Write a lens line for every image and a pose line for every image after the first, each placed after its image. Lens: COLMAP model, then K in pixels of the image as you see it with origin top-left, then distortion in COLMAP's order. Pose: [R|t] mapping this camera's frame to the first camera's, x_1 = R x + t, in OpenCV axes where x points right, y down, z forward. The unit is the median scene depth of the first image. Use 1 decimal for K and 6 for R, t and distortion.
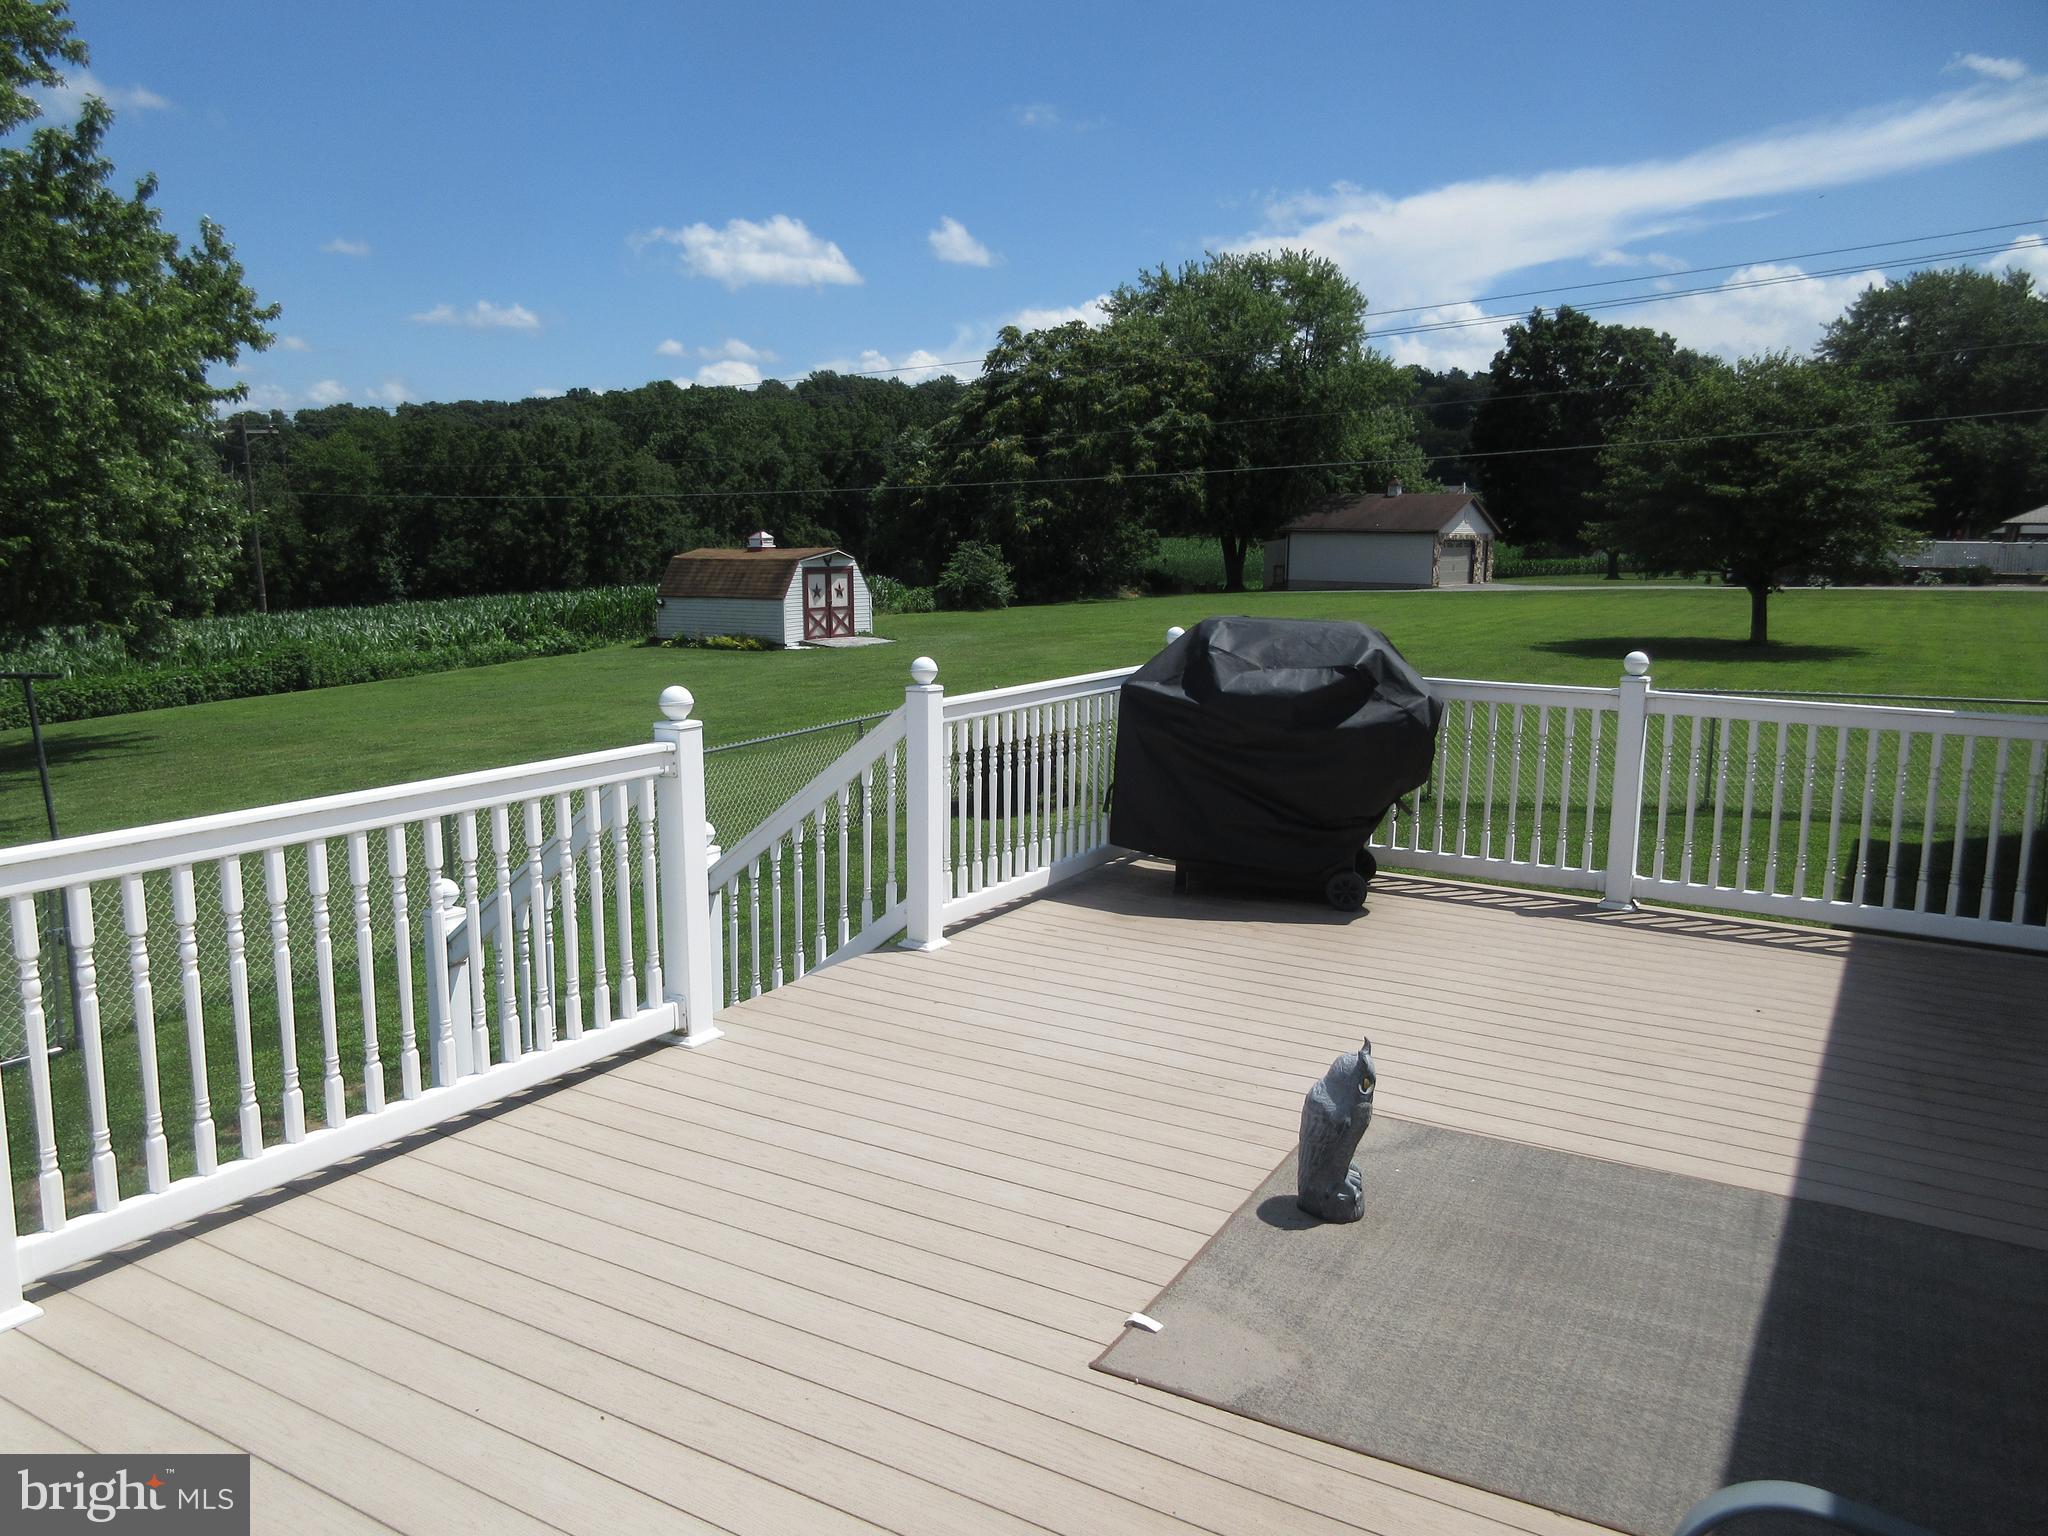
lens RADIAL K [[1563.9, 0, 1024.0], [0, 1563.9, 768.0], [0, 0, 1]] dist [0.015018, 0.013216]
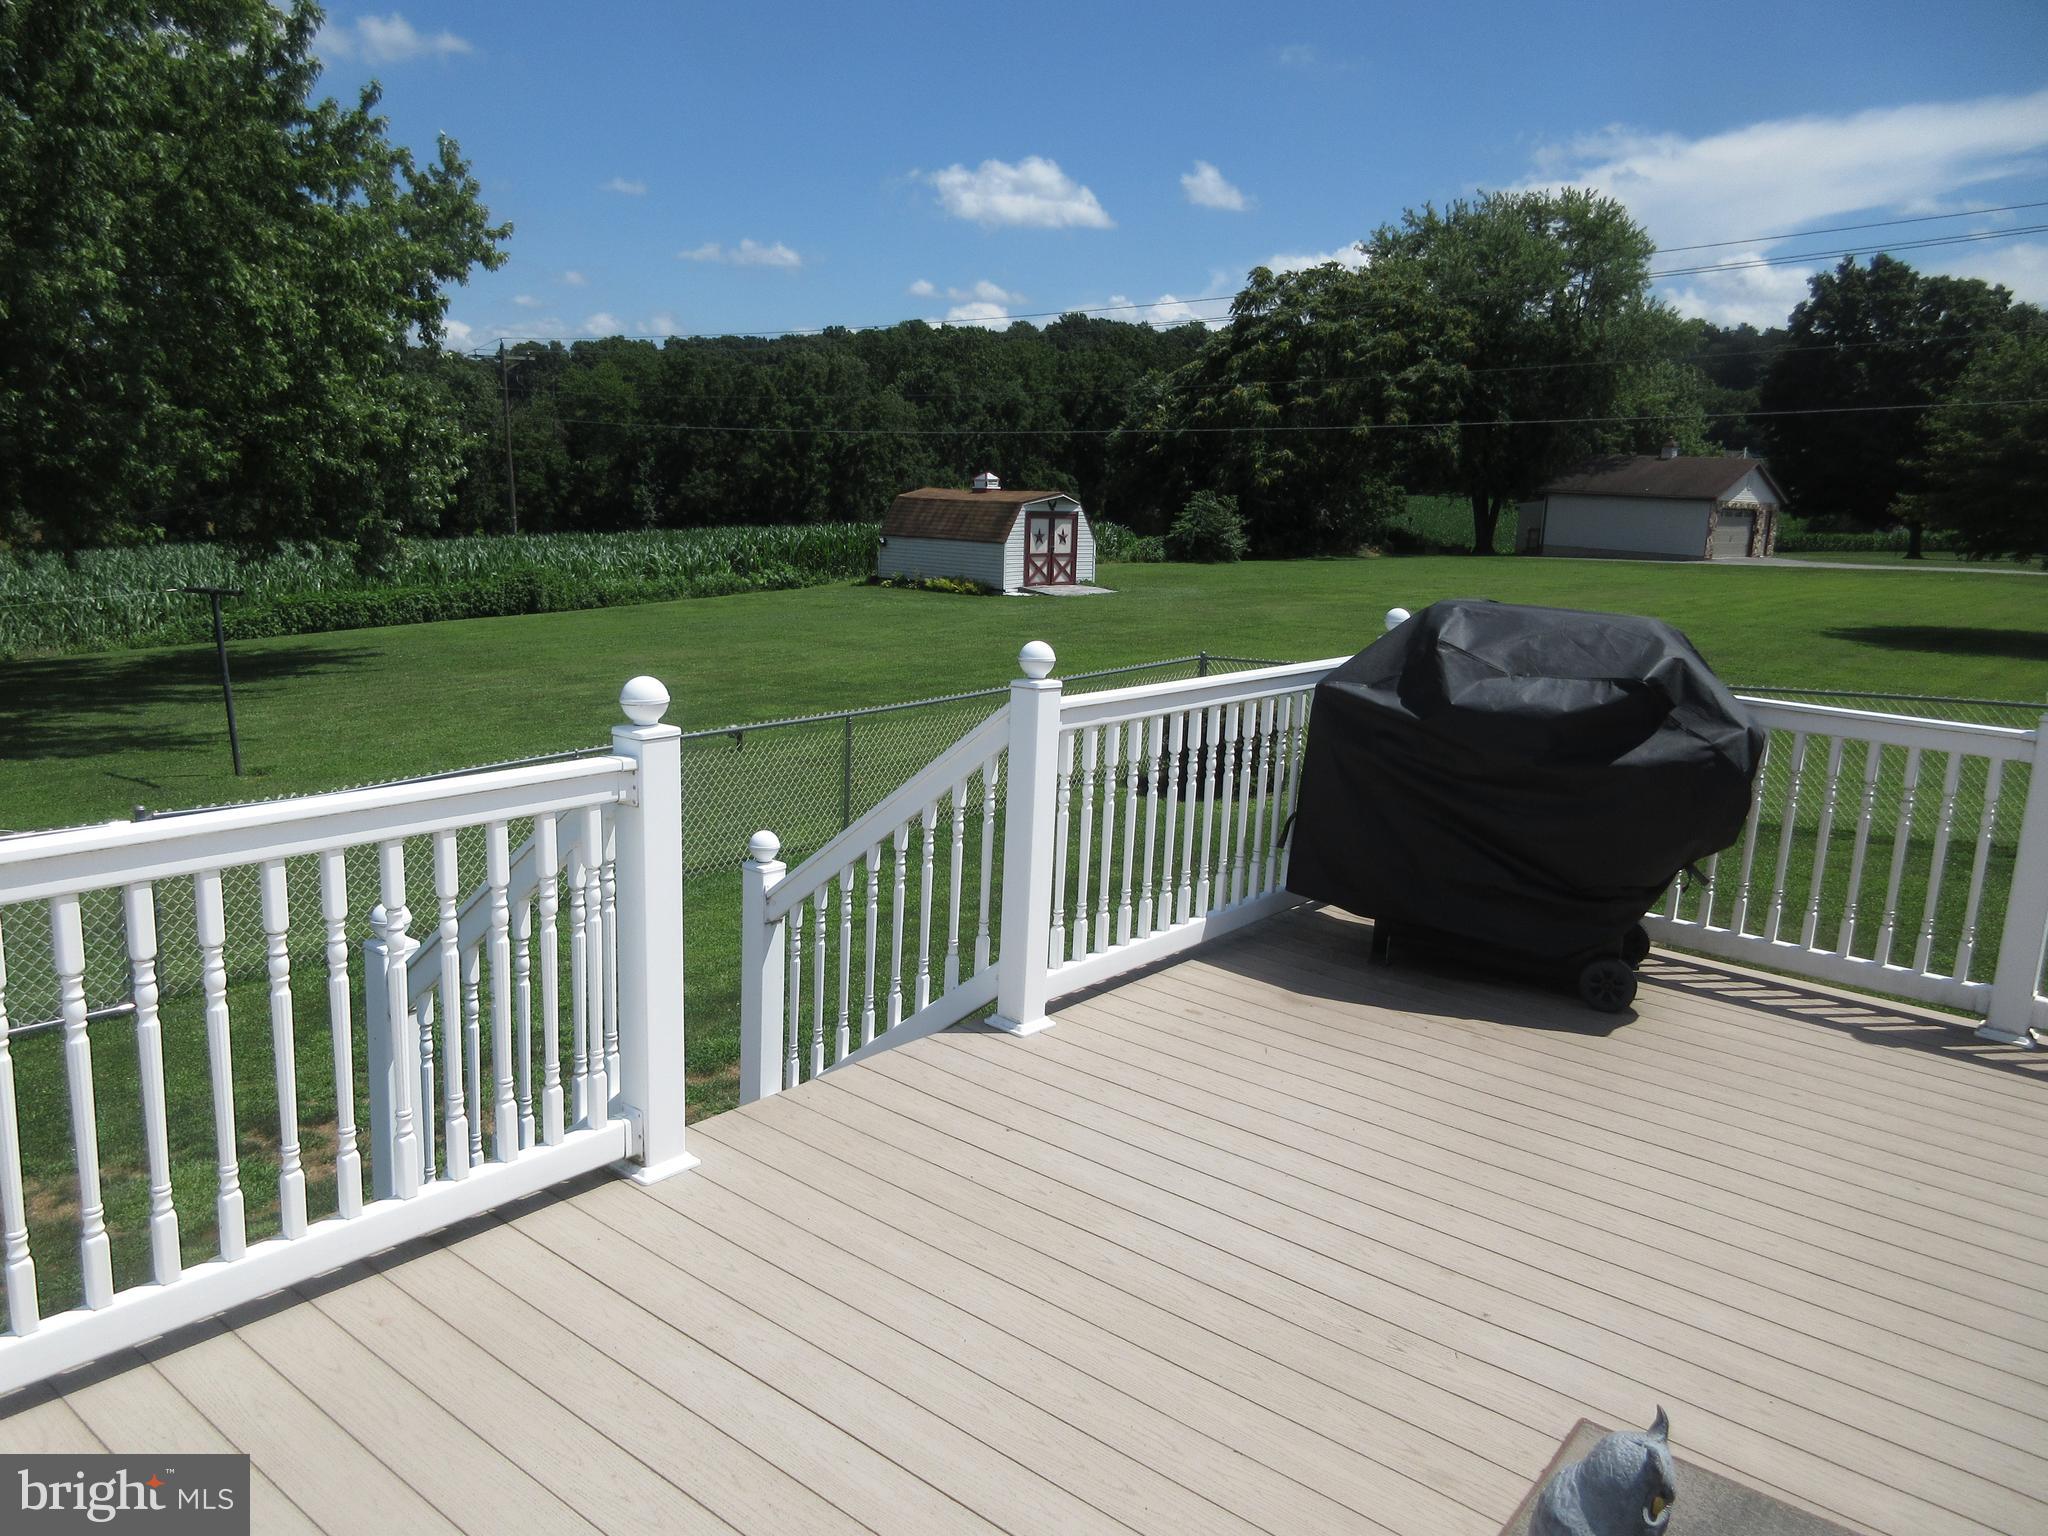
lens RADIAL K [[1563.9, 0, 1024.0], [0, 1563.9, 768.0], [0, 0, 1]] dist [0.015018, 0.013216]
pose [[0.987844, 0.063096, -0.142068, 0.004602], [-0.058407, 0.997609, 0.036938, -0.004615], [0.144059, -0.028191, 0.989167, 0.032202]]
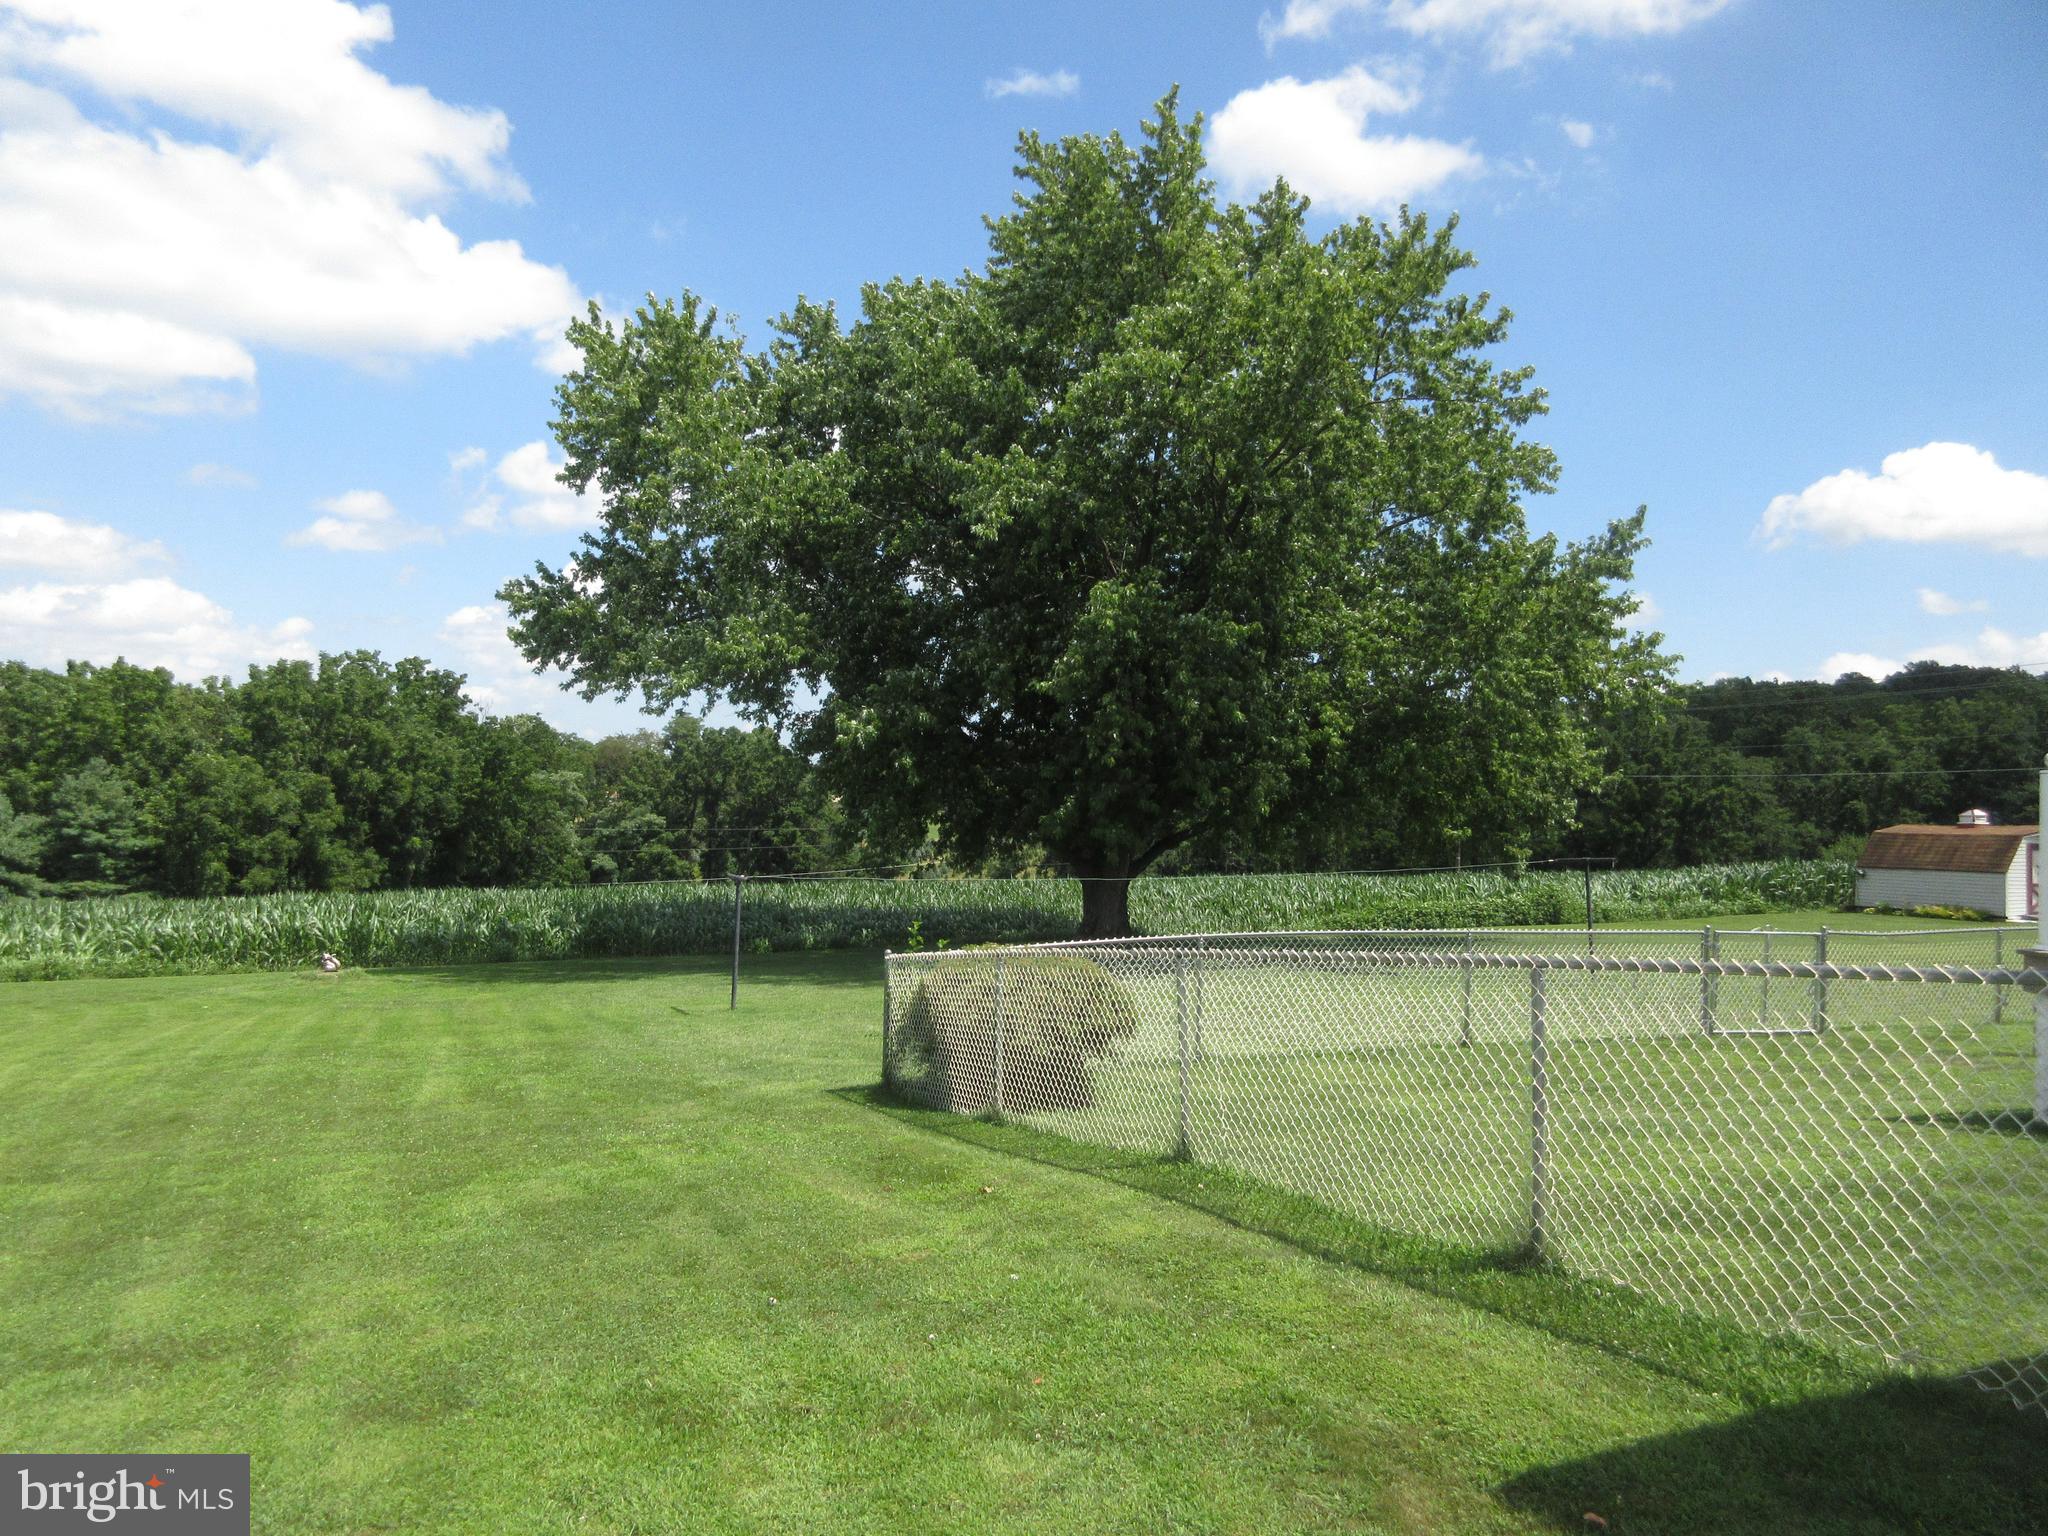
lens RADIAL K [[1563.9, 0, 1024.0], [0, 1563.9, 768.0], [0, 0, 1]] dist [0.015018, 0.013216]
pose [[0.803847, 0.006086, -0.594805, -0.050954], [-0.117164, 0.981978, -0.148293, 0.048335], [0.583183, 0.188895, 0.790073, -0.188516]]
